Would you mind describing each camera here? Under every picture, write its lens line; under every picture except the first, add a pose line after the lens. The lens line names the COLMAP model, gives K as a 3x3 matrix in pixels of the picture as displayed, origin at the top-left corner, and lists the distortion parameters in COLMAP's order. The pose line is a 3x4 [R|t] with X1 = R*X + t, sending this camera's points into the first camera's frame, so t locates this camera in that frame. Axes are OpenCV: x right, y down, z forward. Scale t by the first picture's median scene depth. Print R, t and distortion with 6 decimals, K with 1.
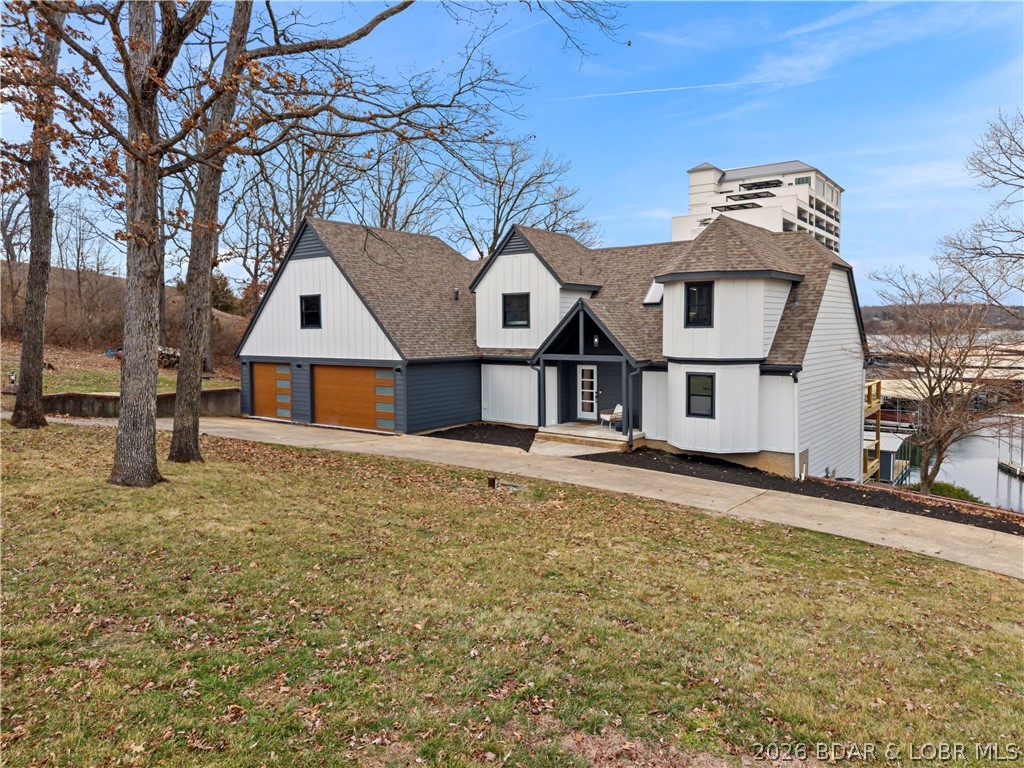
lens RADIAL K [[712.2, 0, 510.6], [0, 712.2, 364.3], [0, 0, 1]] dist [-0.003959, -0.002631]
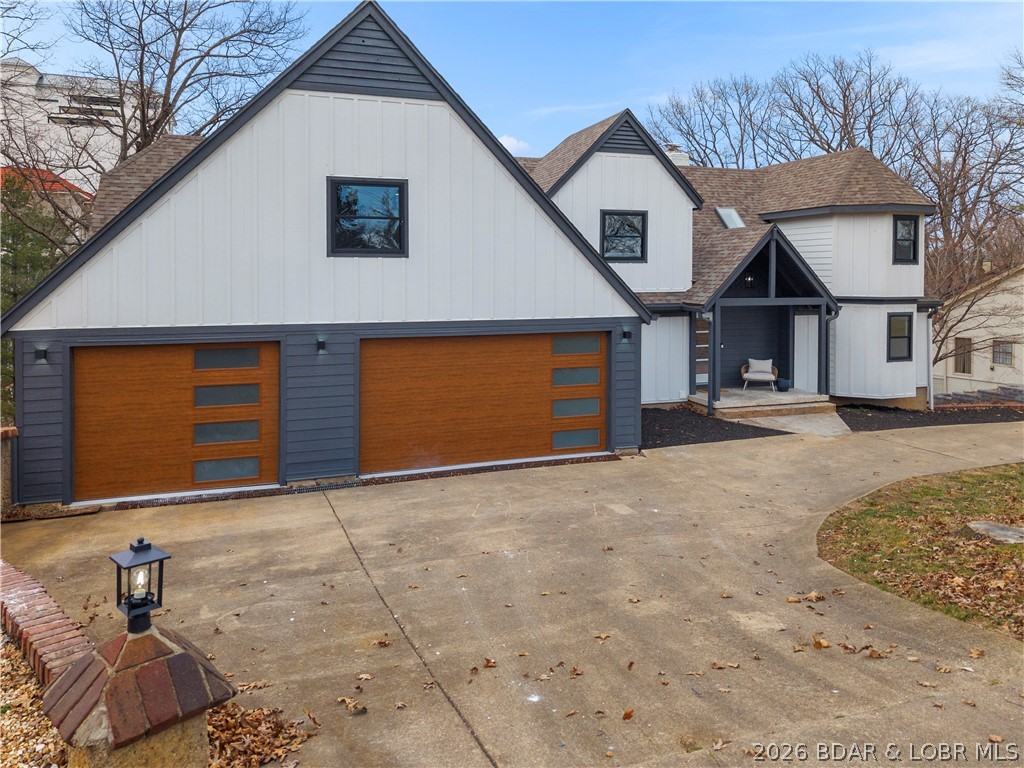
lens RADIAL K [[736.9, 0, 514.3], [0, 736.9, 267.2], [0, 0, 1]] dist [0.002384, 0.001668]
pose [[0.549752, 0.009465, 0.835274, -0.660787], [0.038243, 0.998602, -0.036487, -0.025599], [-0.834452, 0.052002, 0.548621, 0.732785]]
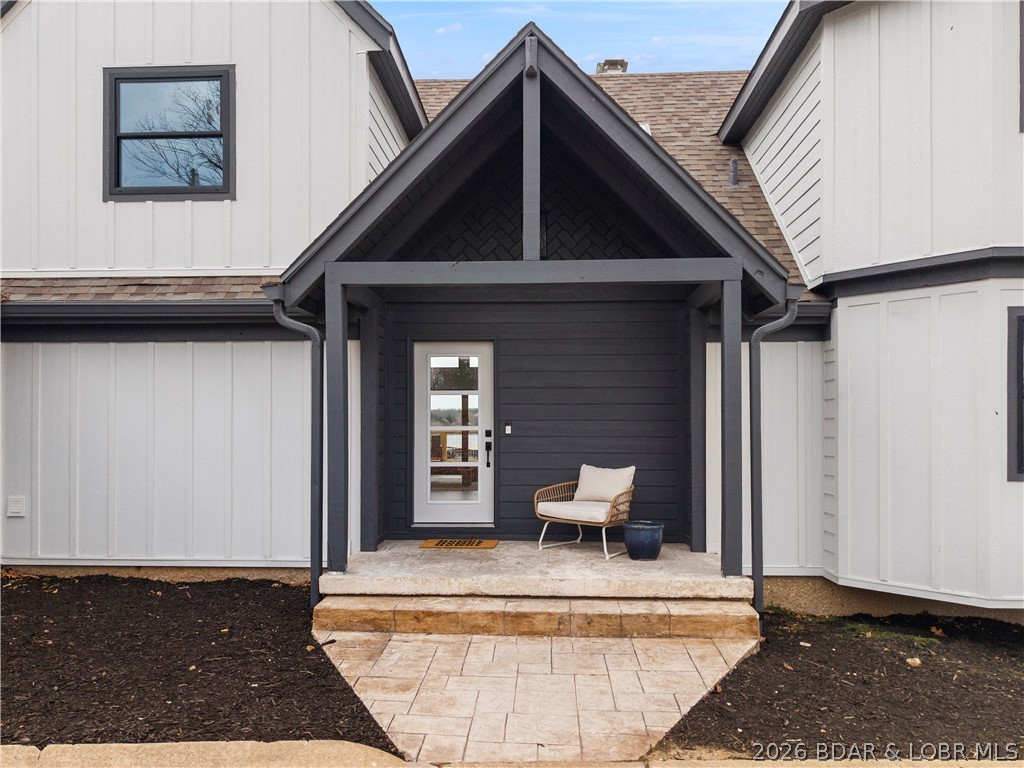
lens RADIAL K [[727.3, 0, 513.1], [0, 727.3, 414.8], [0, 0, 1]] dist [0.007691, 0.002774]
pose [[0.817888, 0.011677, 0.575259, -0.044415], [0.027678, 0.997838, -0.059606, 0.050573], [-0.574711, 0.064673, 0.815797, 0.741380]]
